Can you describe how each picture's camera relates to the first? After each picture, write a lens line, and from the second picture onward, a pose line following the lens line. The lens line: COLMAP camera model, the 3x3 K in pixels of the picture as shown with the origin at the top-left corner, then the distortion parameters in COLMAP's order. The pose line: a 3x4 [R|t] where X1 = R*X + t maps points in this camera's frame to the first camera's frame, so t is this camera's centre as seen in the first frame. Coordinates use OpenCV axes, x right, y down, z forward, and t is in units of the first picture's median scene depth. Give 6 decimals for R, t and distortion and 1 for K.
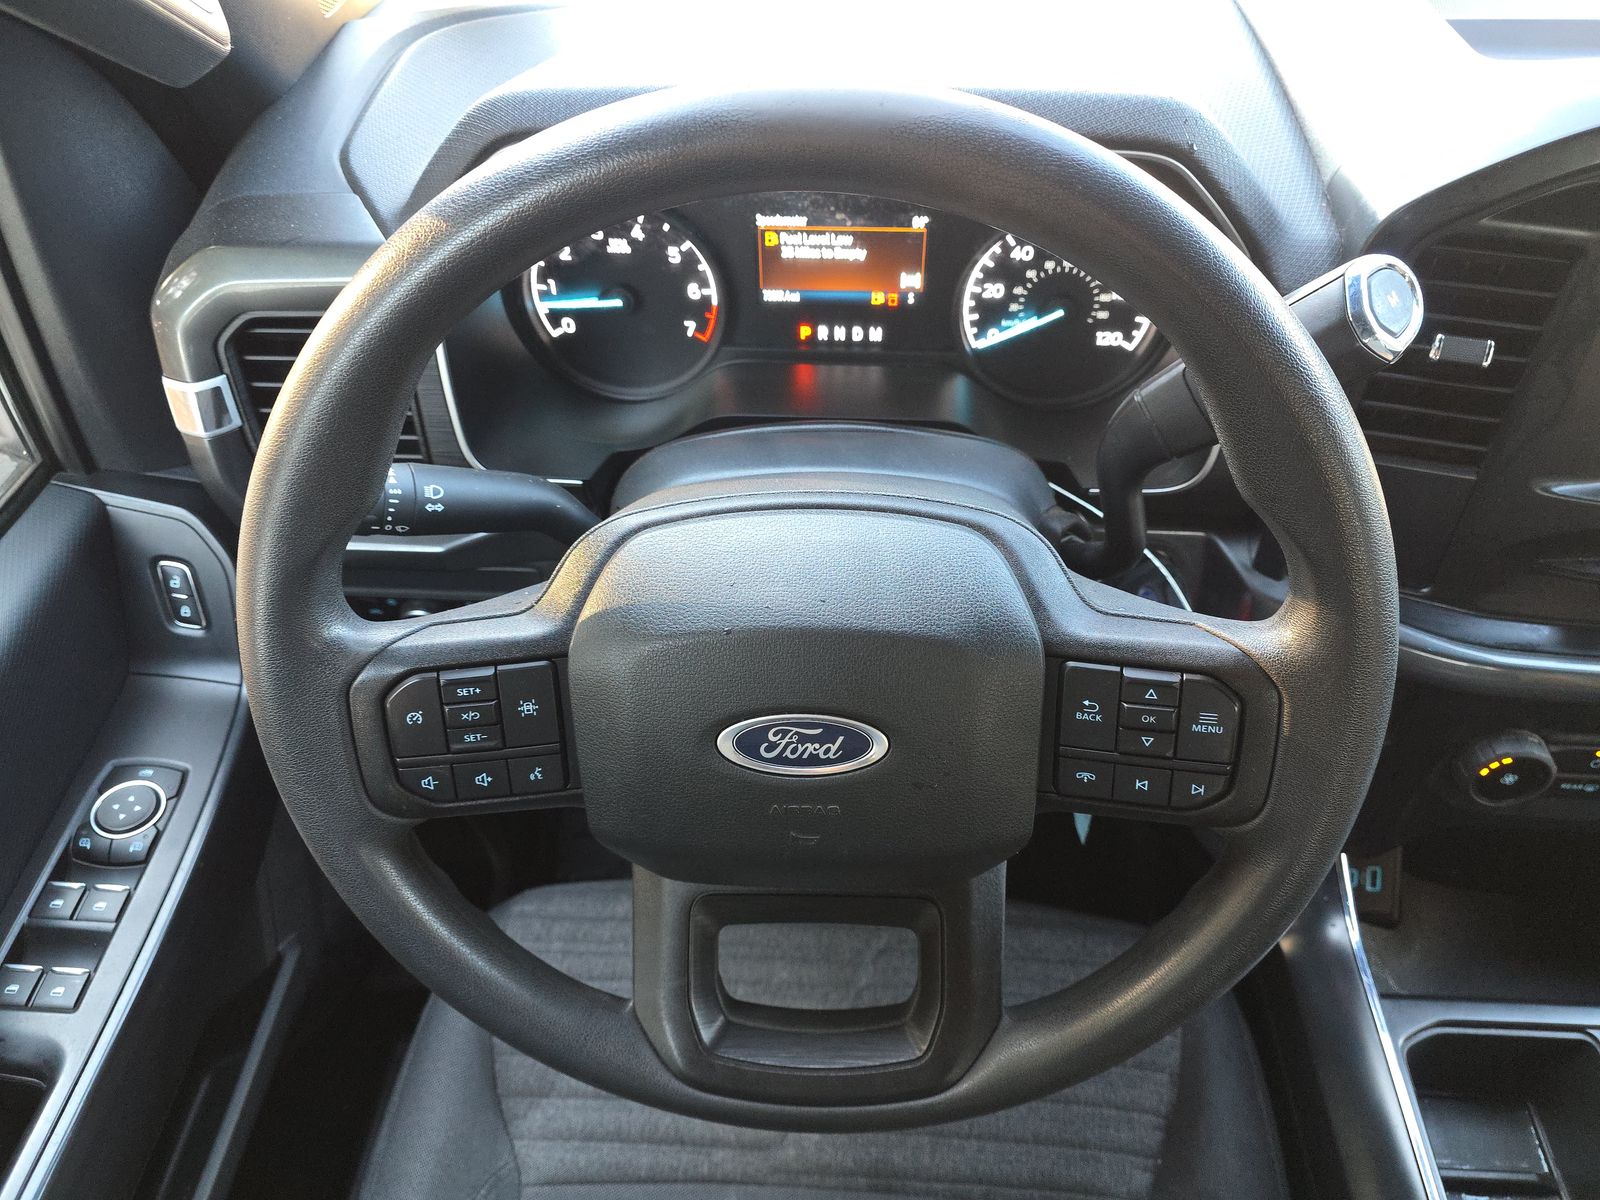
lens RADIAL K [[1181.1, 0, 827.1], [0, 1181.1, 604.5], [0, 0, 1]] dist [0.051483, -0.056927]
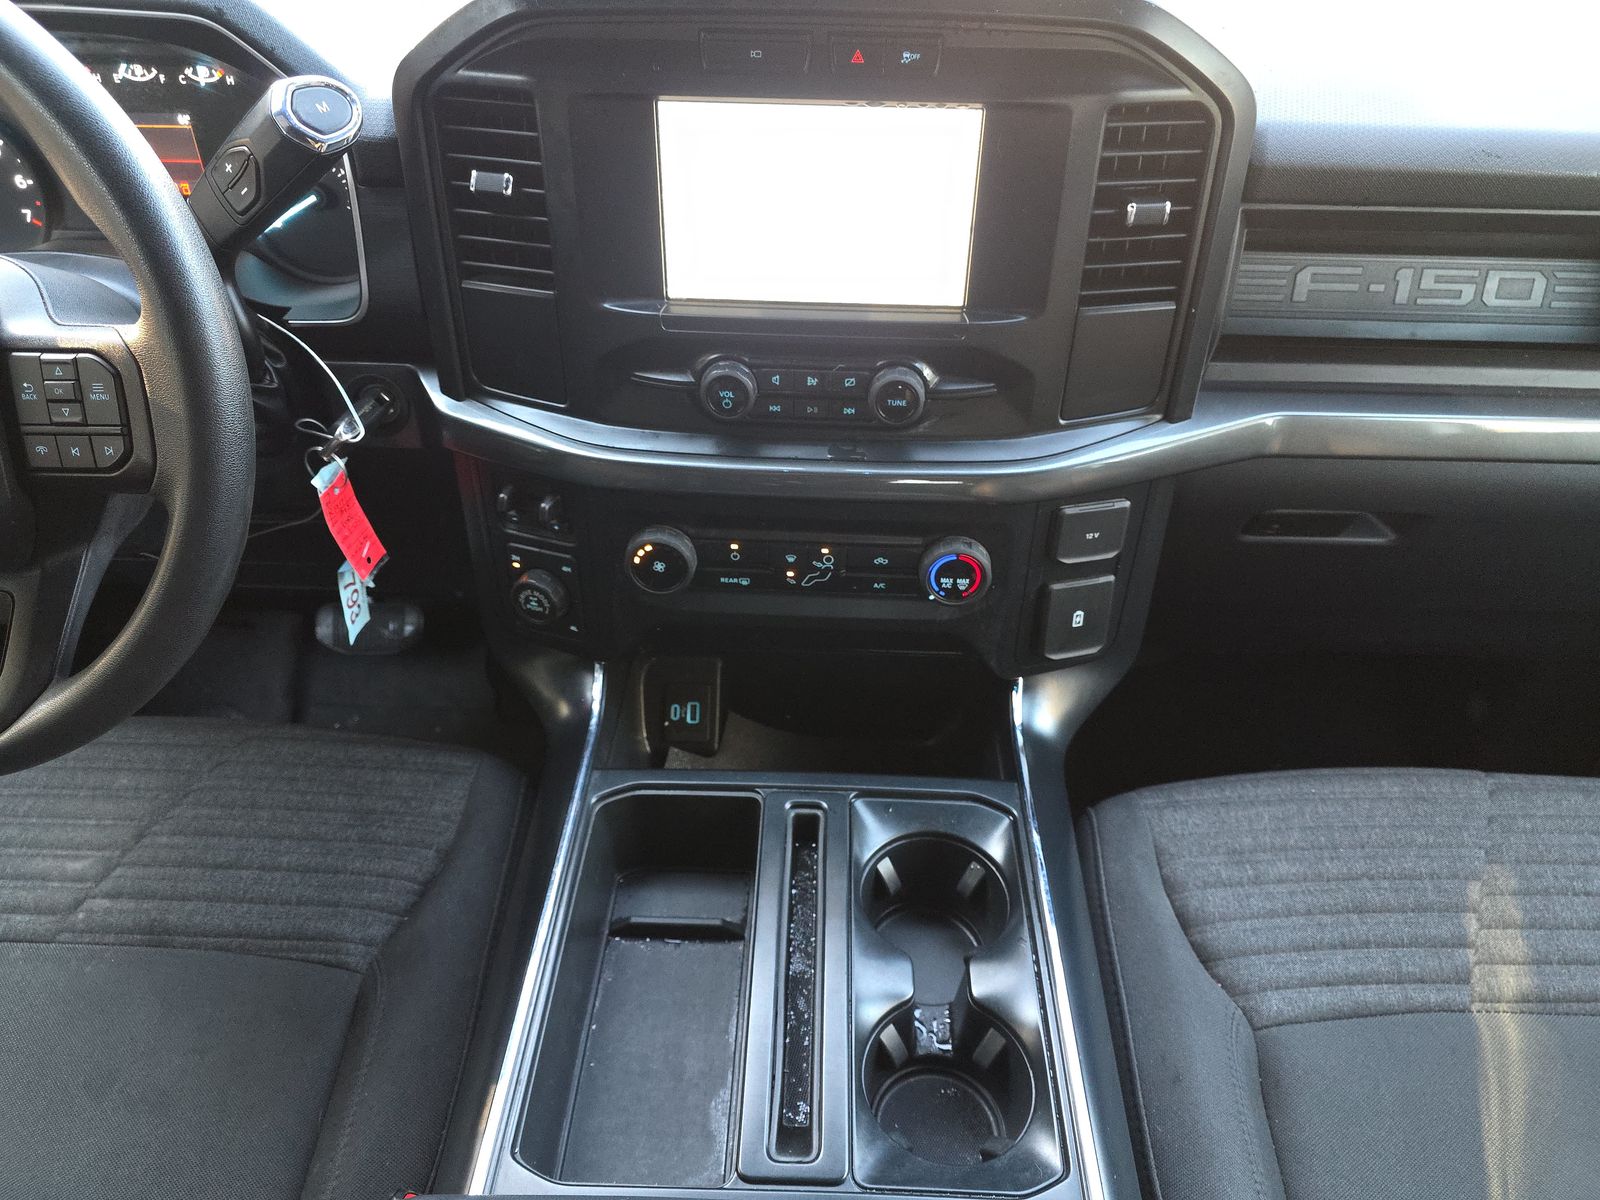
lens RADIAL K [[1181.1, 0, 827.1], [0, 1181.1, 604.5], [0, 0, 1]] dist [0.051483, -0.056927]
pose [[0.999827, -0.002535, 0.018414, 0.671695], [0.004422, 0.994653, -0.103183, 0.288801], [-0.018054, 0.103246, 0.994492, -0.182832]]
